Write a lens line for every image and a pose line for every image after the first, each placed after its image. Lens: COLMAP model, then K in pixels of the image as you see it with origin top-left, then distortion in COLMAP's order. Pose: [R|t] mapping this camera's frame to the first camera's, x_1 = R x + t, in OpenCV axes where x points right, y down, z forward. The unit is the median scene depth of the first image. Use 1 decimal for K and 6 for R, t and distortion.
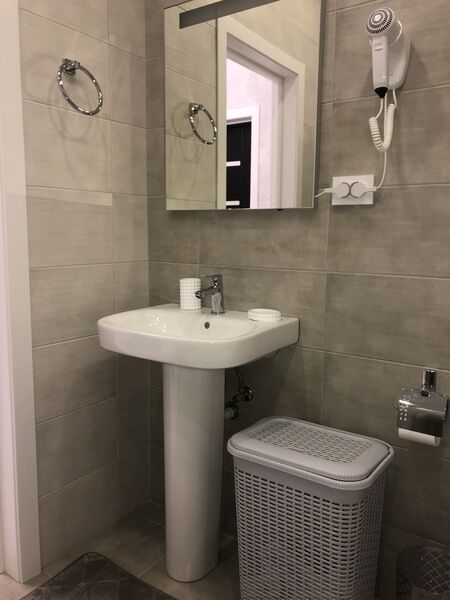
lens RADIAL K [[489.7, 0, 225.1], [0, 489.7, 299.3], [0, 0, 1]] dist [0.007159, 0.001432]
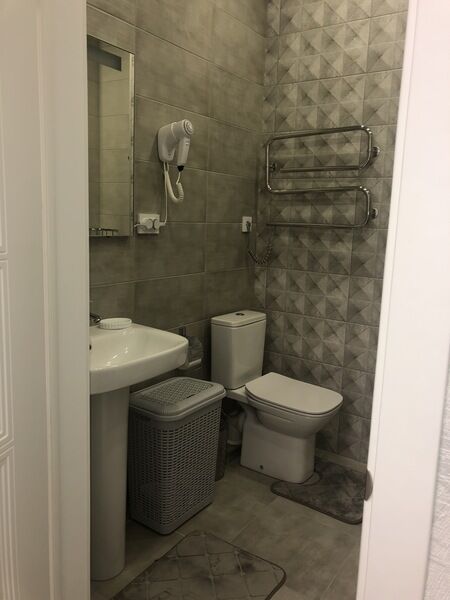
lens RADIAL K [[489.7, 0, 224.9], [0, 489.7, 299.6], [0, 0, 1]] dist [0.007159, 0.001432]
pose [[-0.021044, -0.185335, 0.982450, -1.223280], [0.081570, 0.979073, 0.186445, -0.253680], [-0.996445, 0.084062, -0.005486, 0.795965]]
